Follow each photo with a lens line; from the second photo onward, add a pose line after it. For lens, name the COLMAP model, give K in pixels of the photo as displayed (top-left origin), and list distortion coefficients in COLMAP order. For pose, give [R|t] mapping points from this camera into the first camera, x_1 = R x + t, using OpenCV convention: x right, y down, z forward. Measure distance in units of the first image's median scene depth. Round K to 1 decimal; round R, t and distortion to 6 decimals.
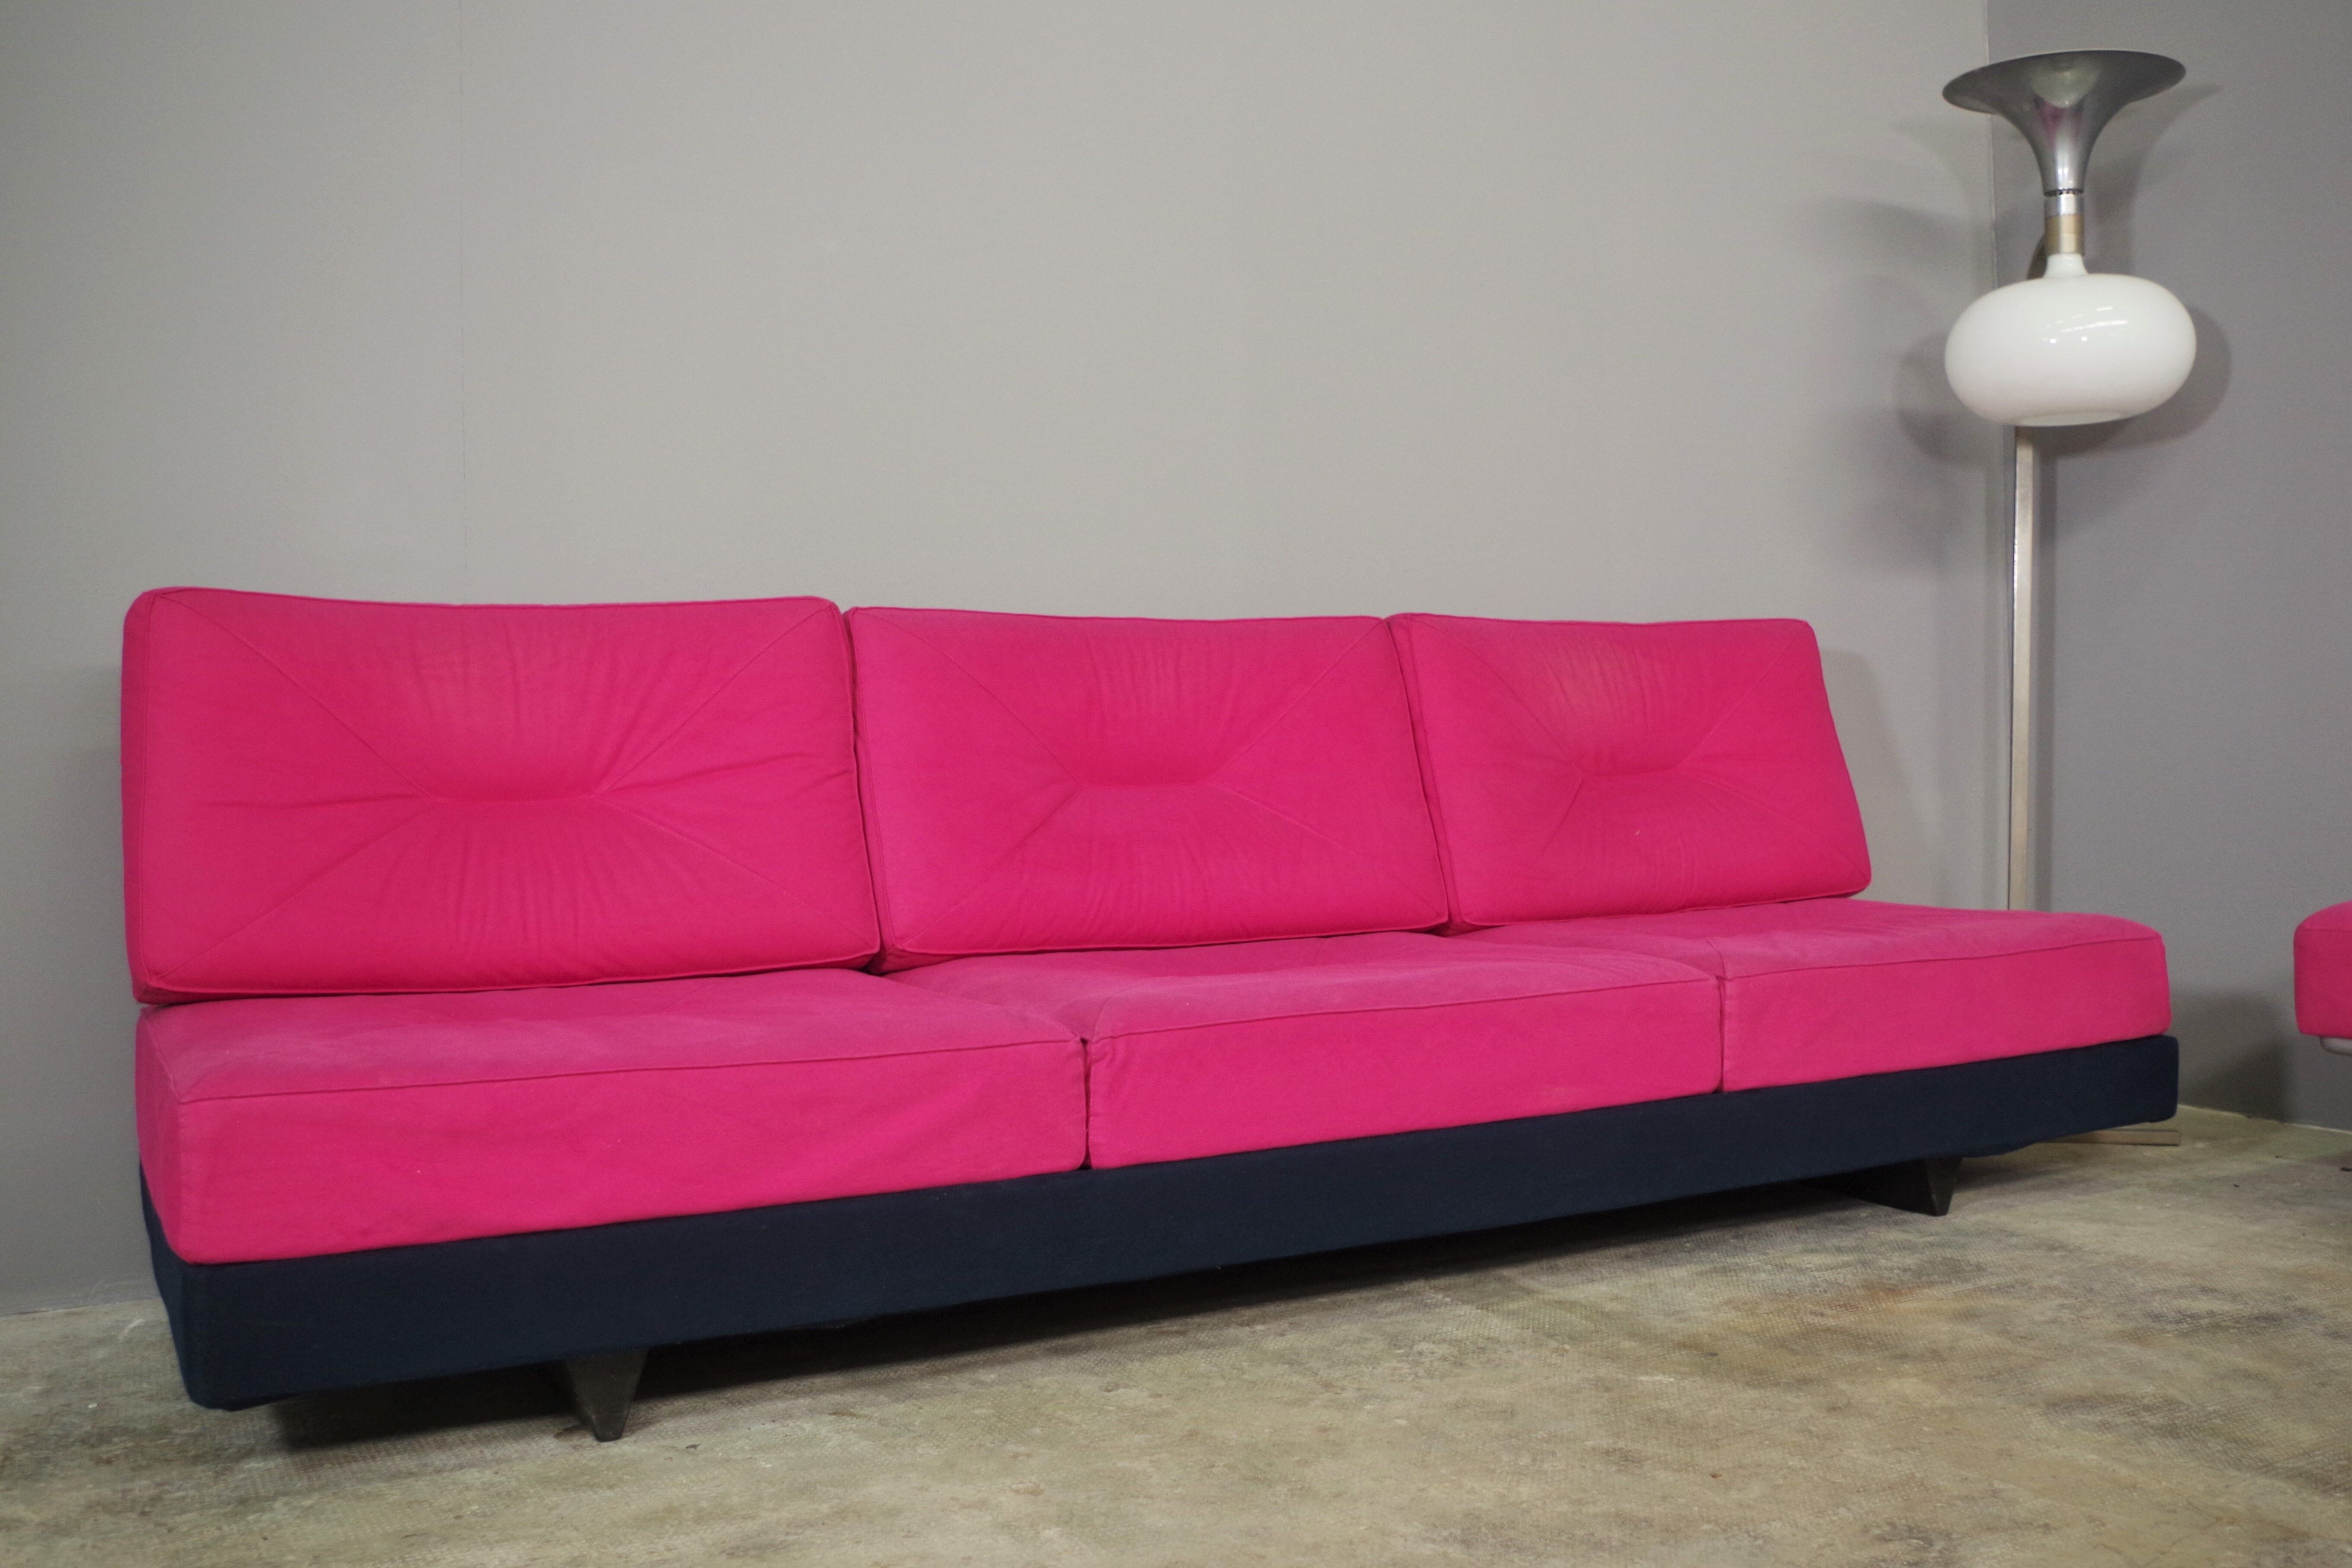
lens RADIAL K [[2239.3, 0, 1186.5], [0, 2239.3, 777.1], [0, 0, 1]] dist [-0.072591, 0.000000]
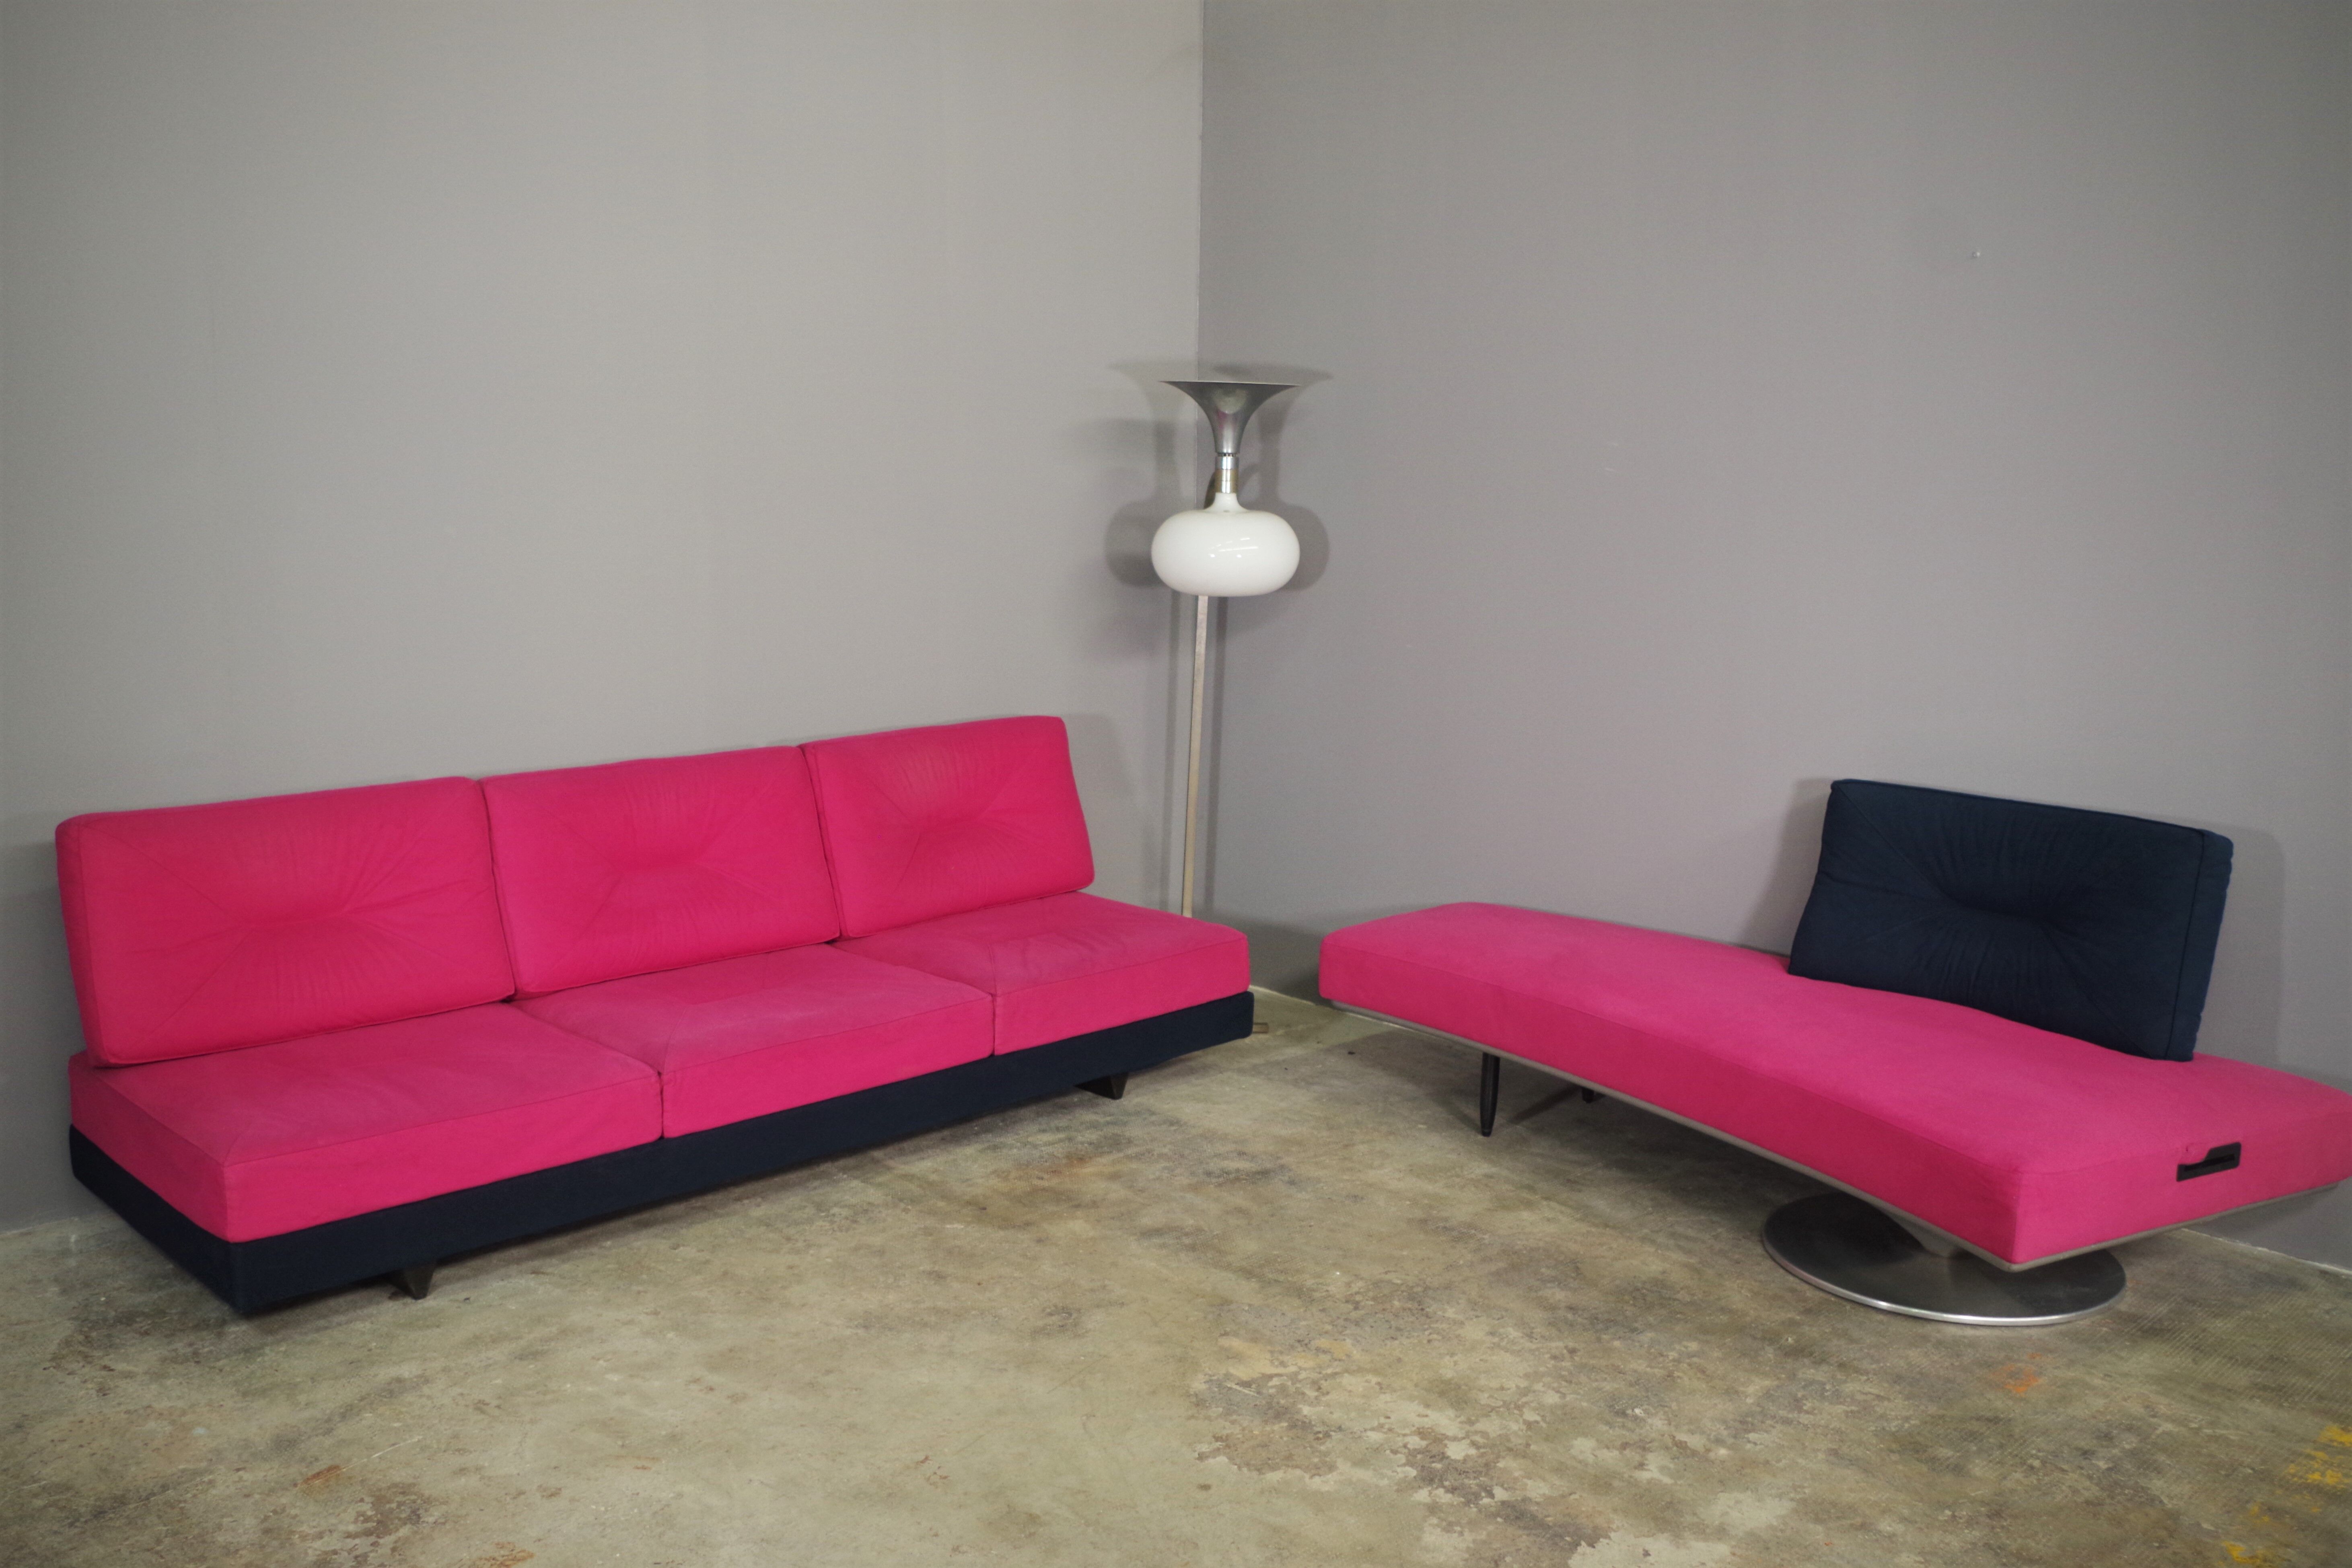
lens RADIAL K [[2239.0, 0, 1174.5], [0, 2239.0, 791.4], [0, 0, 1]] dist [-0.072591, 0.000000]
pose [[0.958462, -0.014579, 0.284848, -0.161506], [-0.032538, 0.986583, 0.159983, -0.434074], [-0.283358, -0.162606, 0.945128, -0.871905]]
